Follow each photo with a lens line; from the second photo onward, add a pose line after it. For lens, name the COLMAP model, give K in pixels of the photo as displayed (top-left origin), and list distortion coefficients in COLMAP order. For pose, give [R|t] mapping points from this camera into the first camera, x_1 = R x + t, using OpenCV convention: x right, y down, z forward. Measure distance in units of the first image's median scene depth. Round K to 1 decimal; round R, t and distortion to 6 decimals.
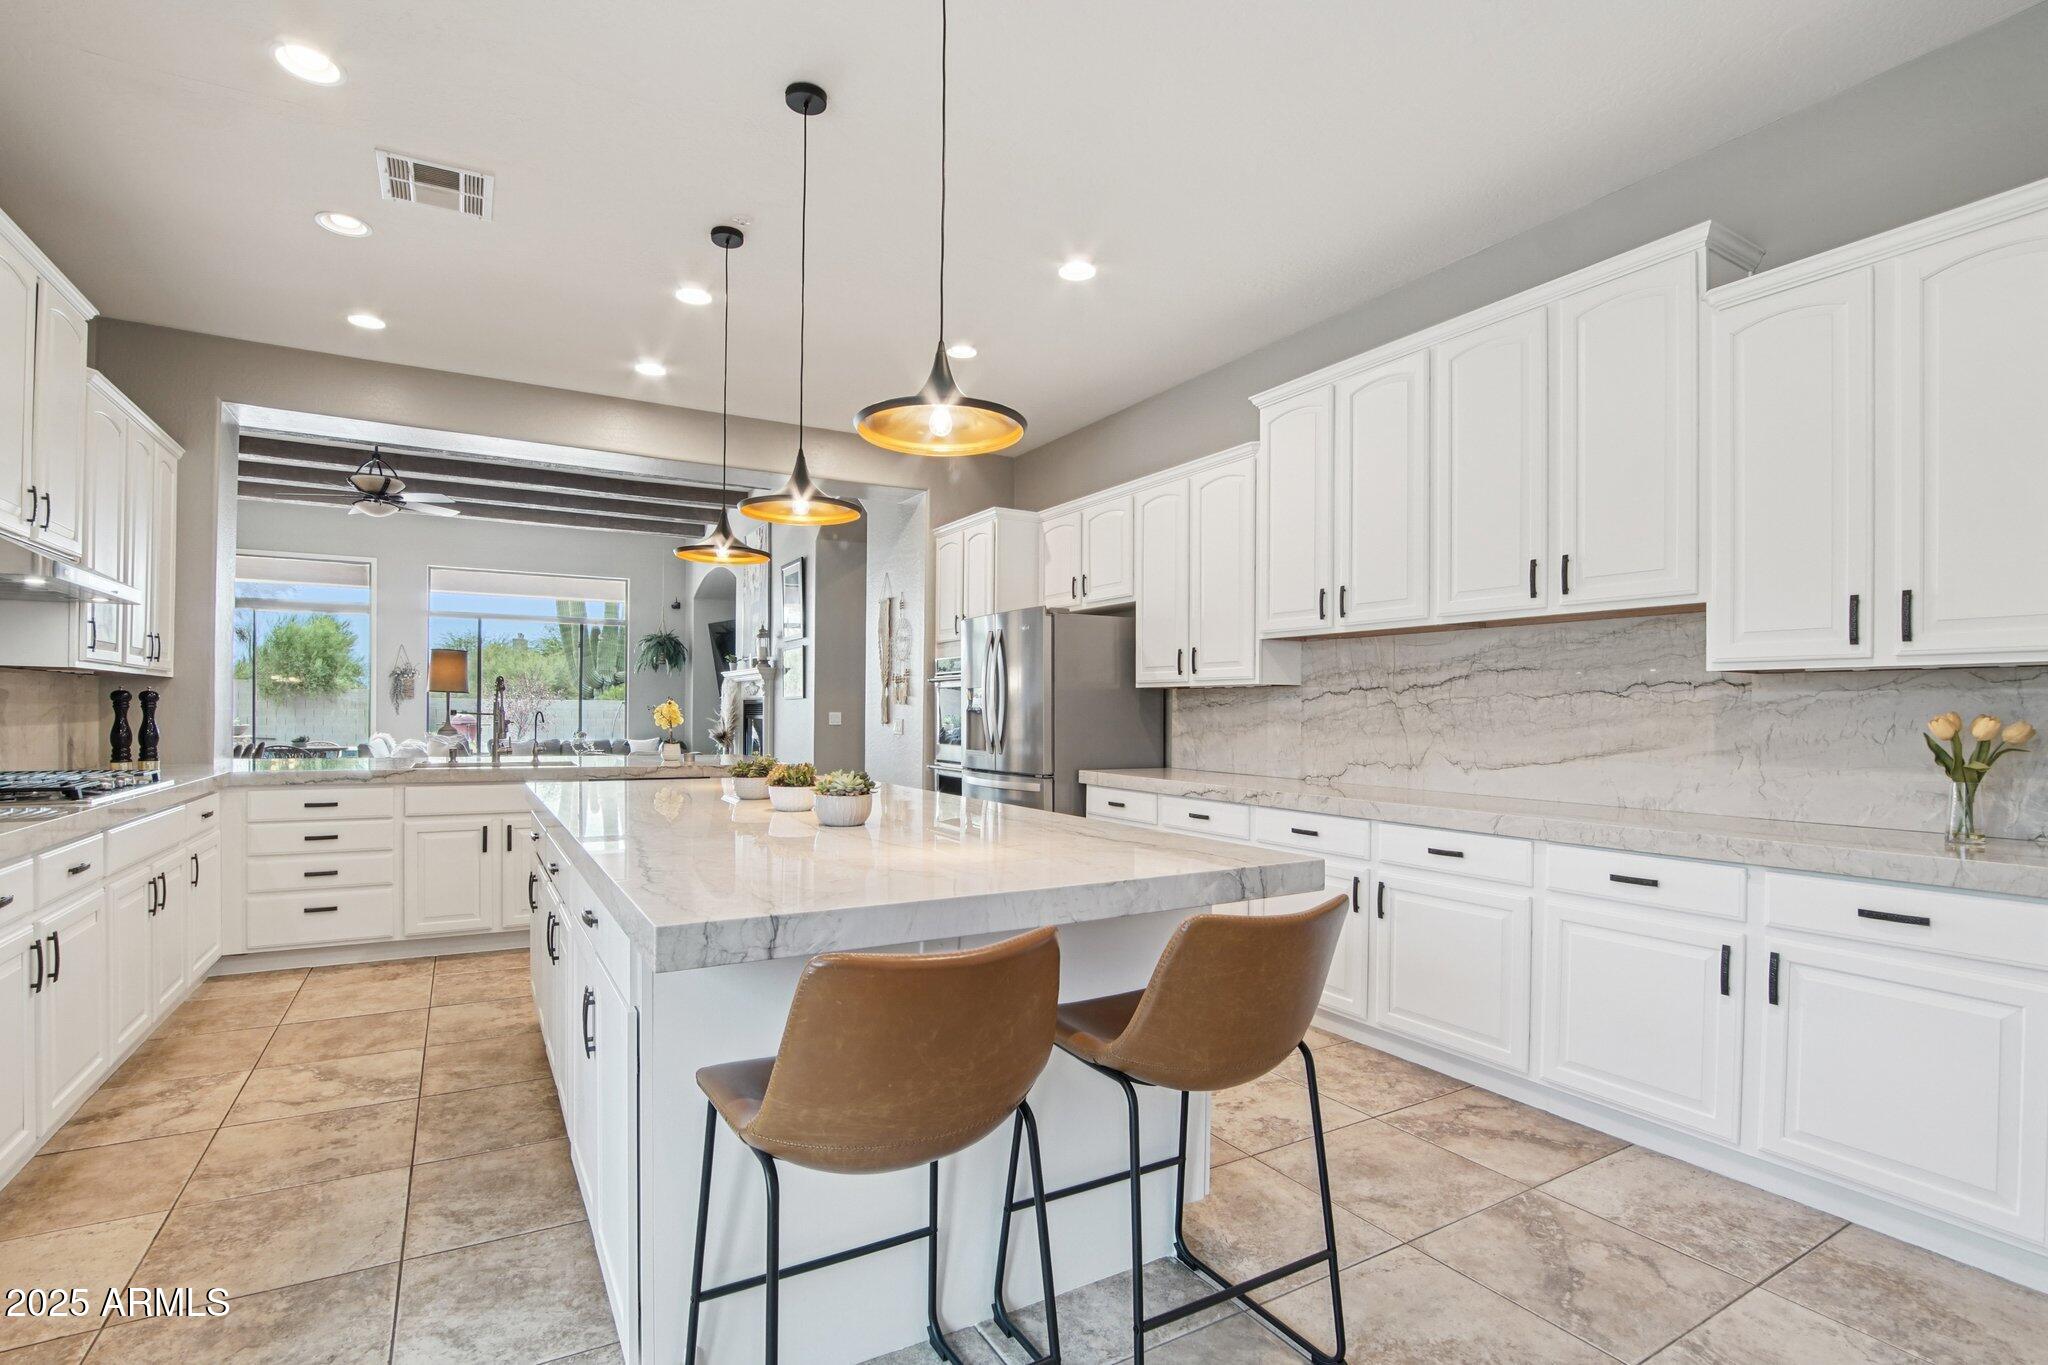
lens RADIAL K [[947.0, 0, 997.6], [0, 947.0, 716.9], [0, 0, 1]] dist [-0.029044, 0.002046]
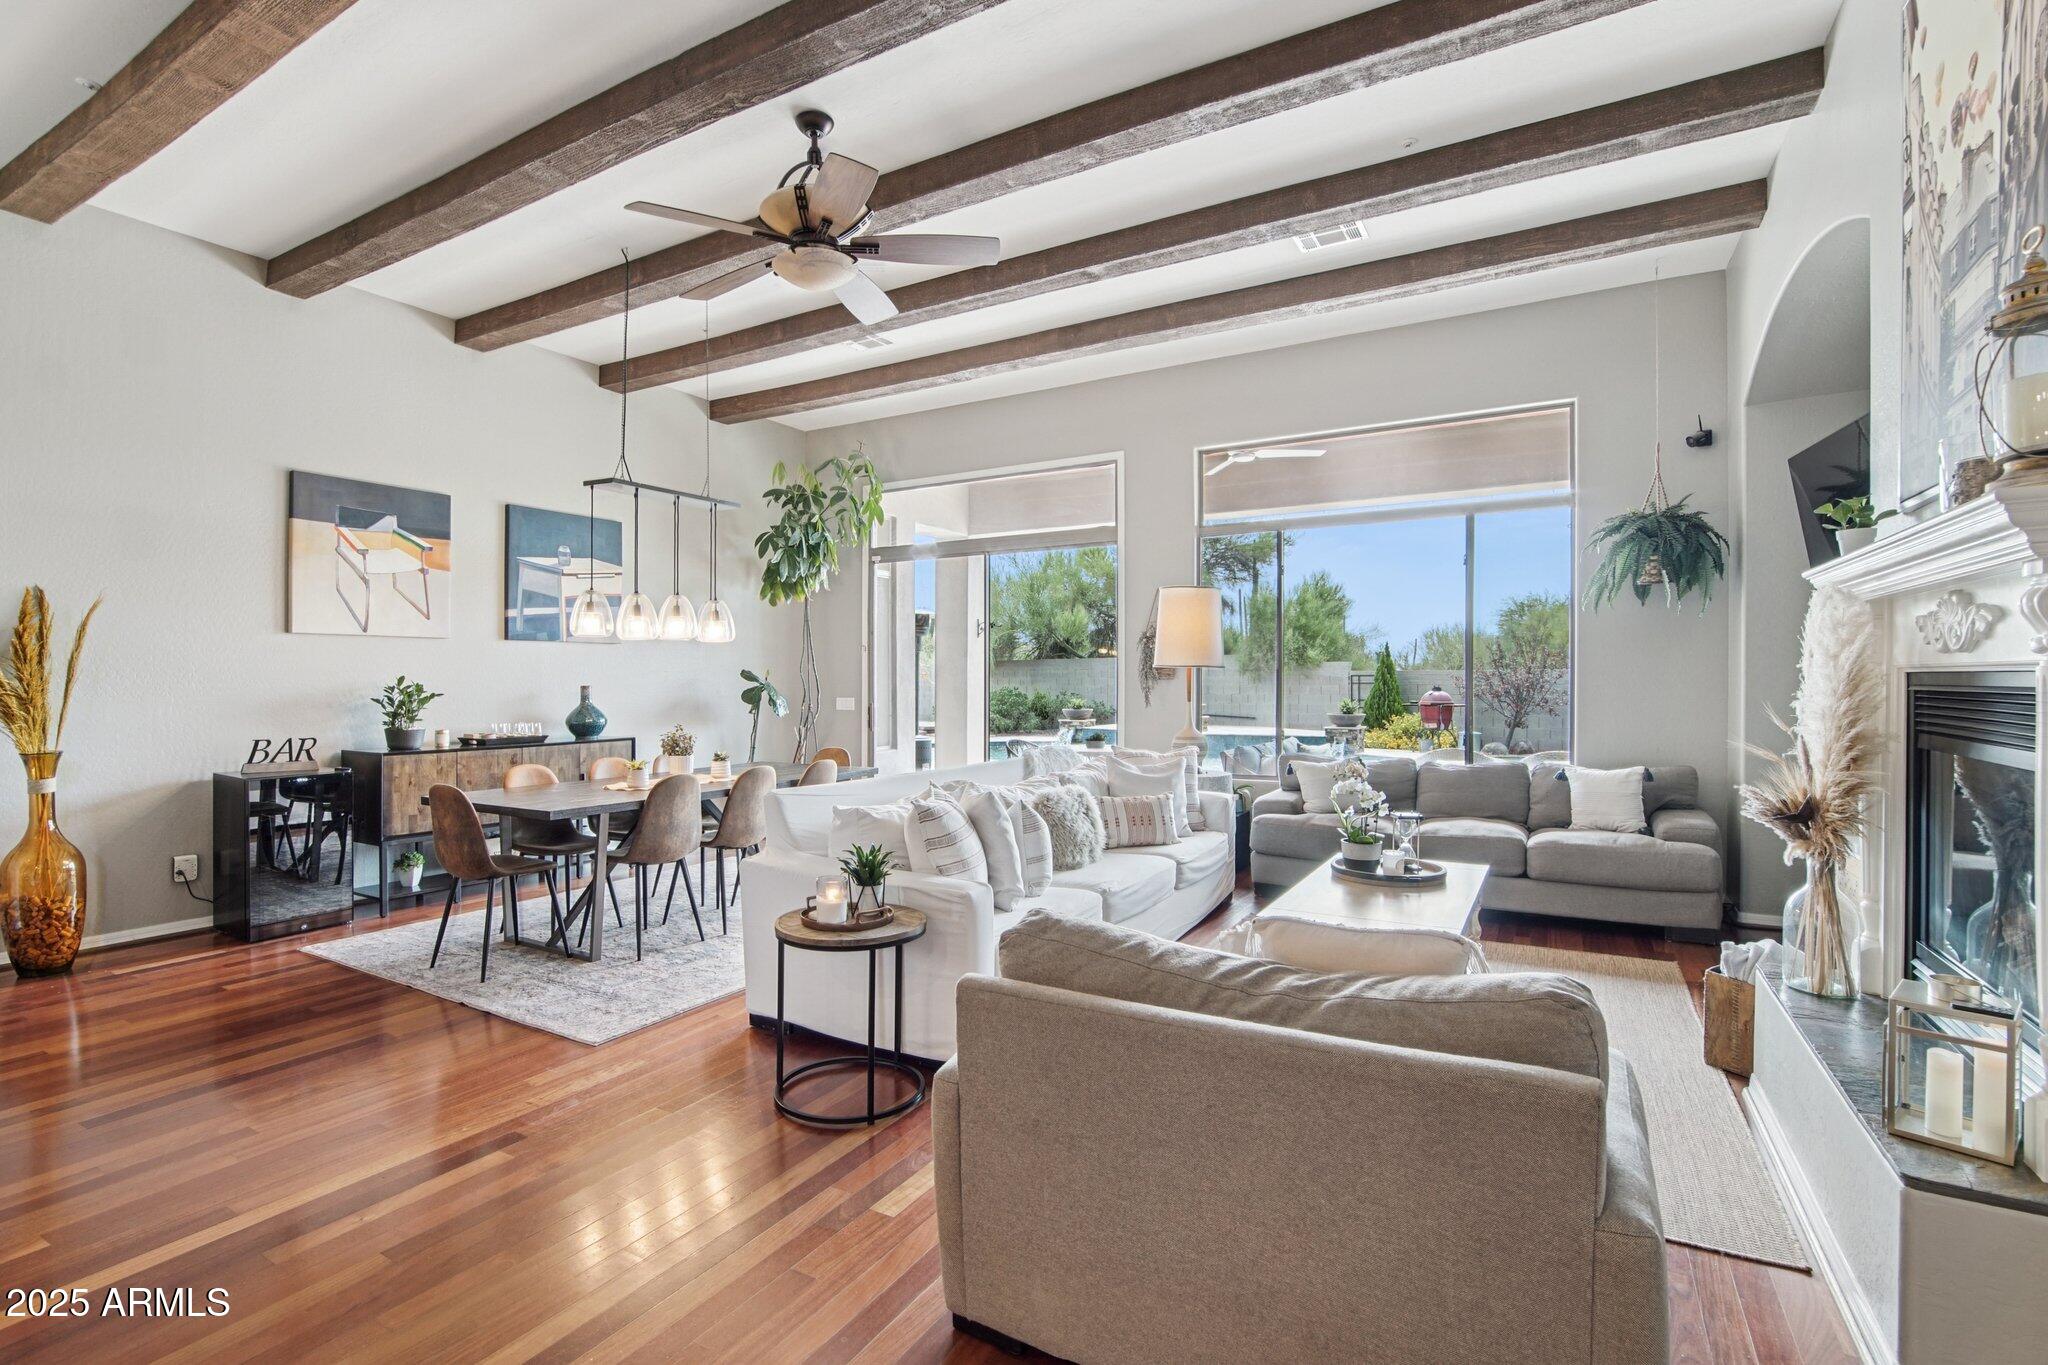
lens RADIAL K [[947.0, 0, 995.9], [0, 947.0, 681.4], [0, 0, 1]] dist [-0.029044, 0.002046]
pose [[0.497545, -0.009257, -0.867389, -0.466384], [0.005439, 0.999957, -0.007552, -0.039100], [0.867421, -0.000960, 0.497574, 1.746107]]
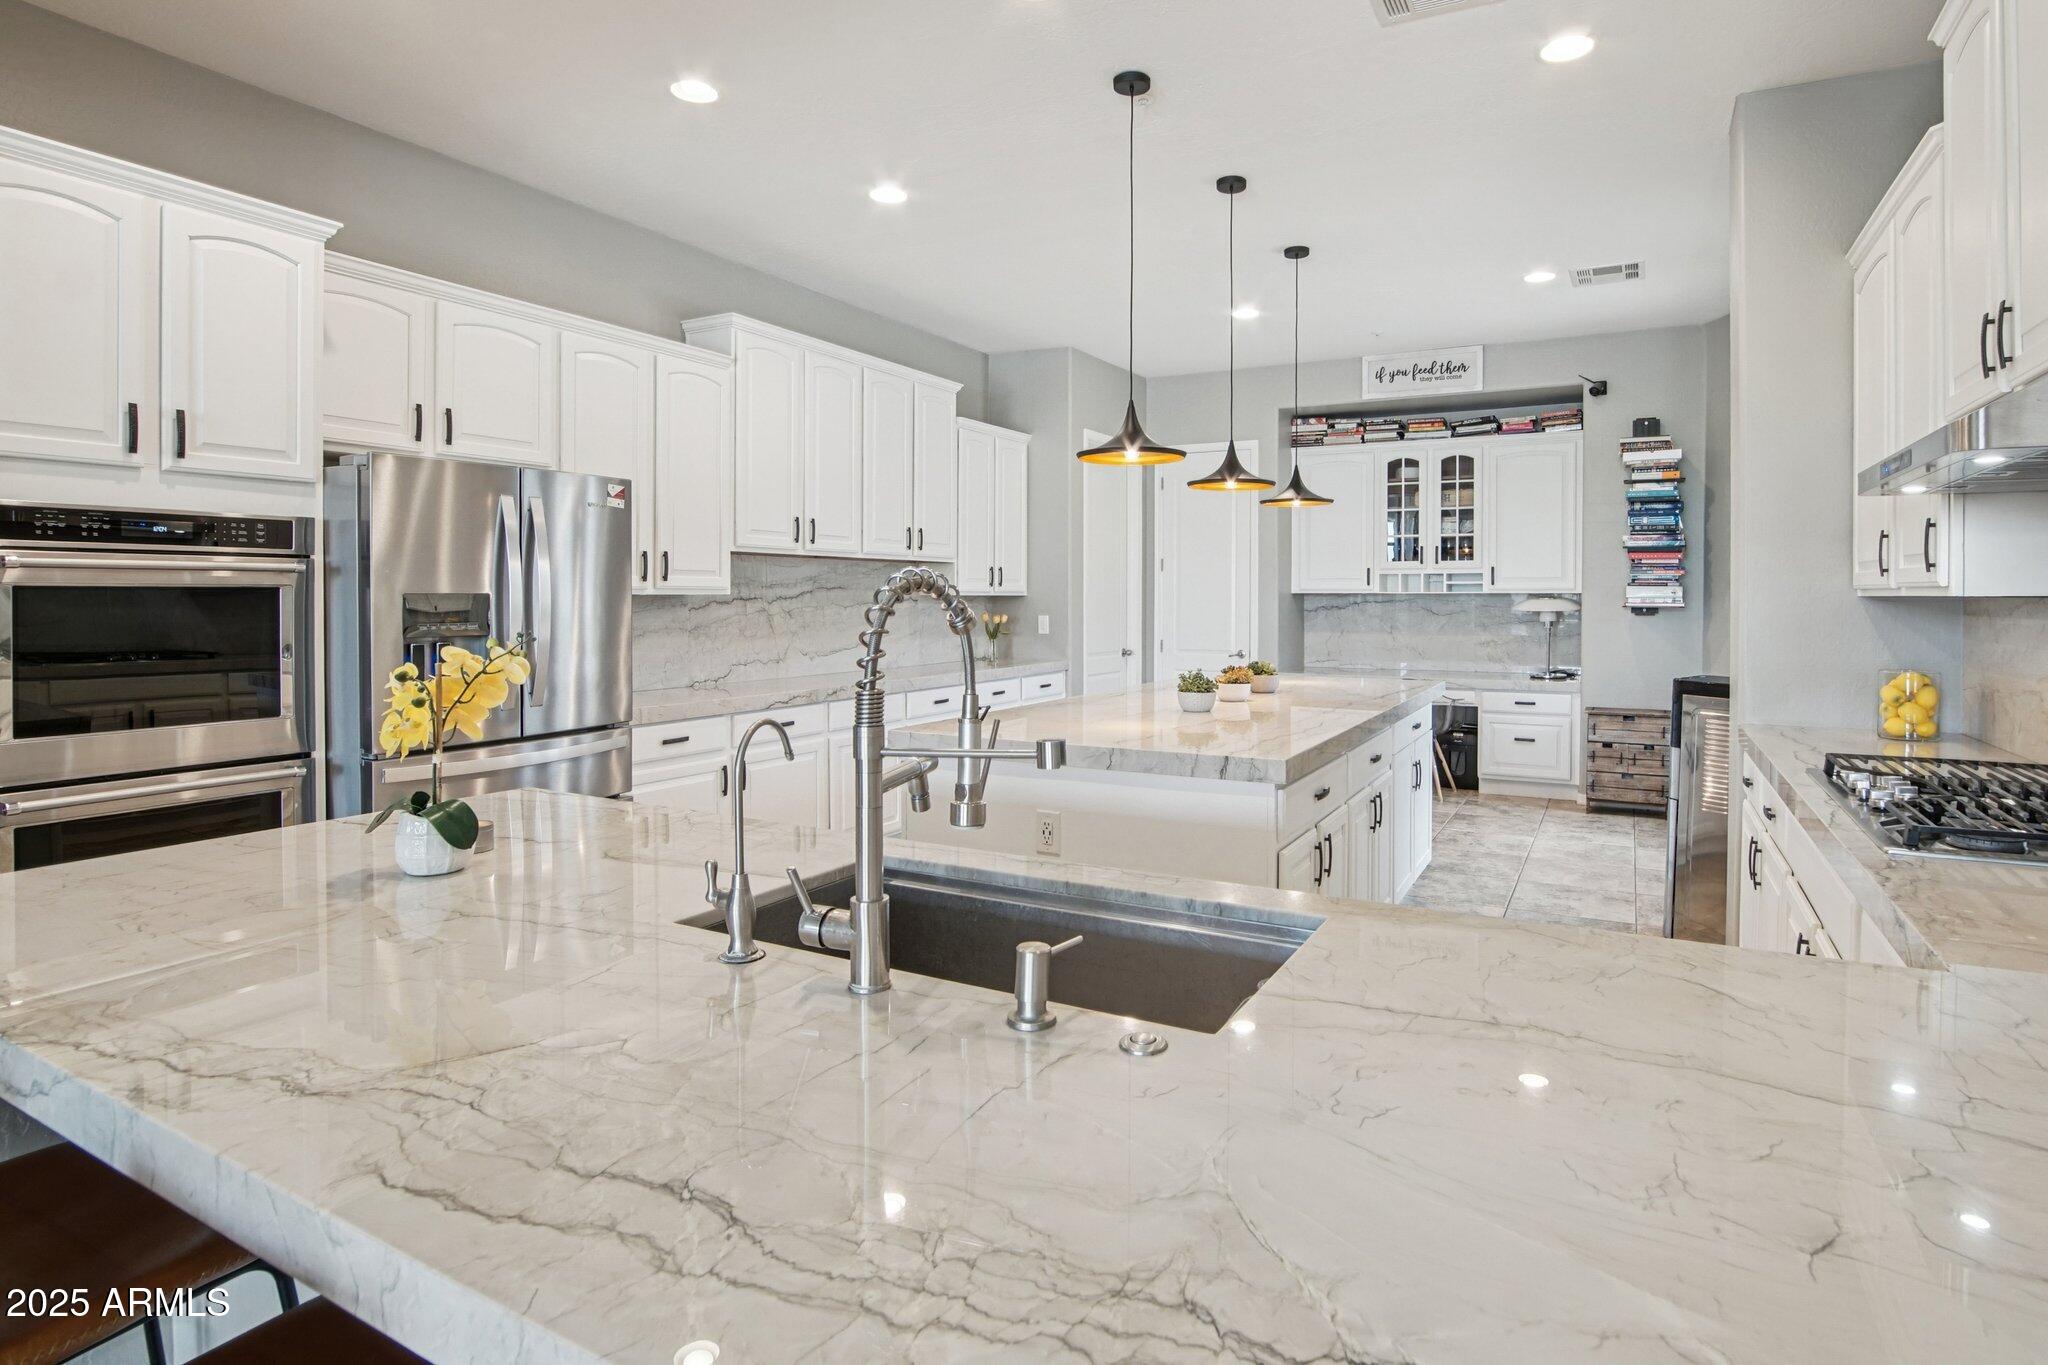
lens RADIAL K [[1063.2, 0, 1091.0], [0, 1063.2, 587.4], [0, 0, 1]] dist [-0.017404, -0.000272]
pose [[-0.549659, -0.003434, 0.835382, -0.937876], [-0.001813, 0.999994, 0.002917, -0.048481], [-0.835387, 0.000089, -0.549662, 1.353688]]
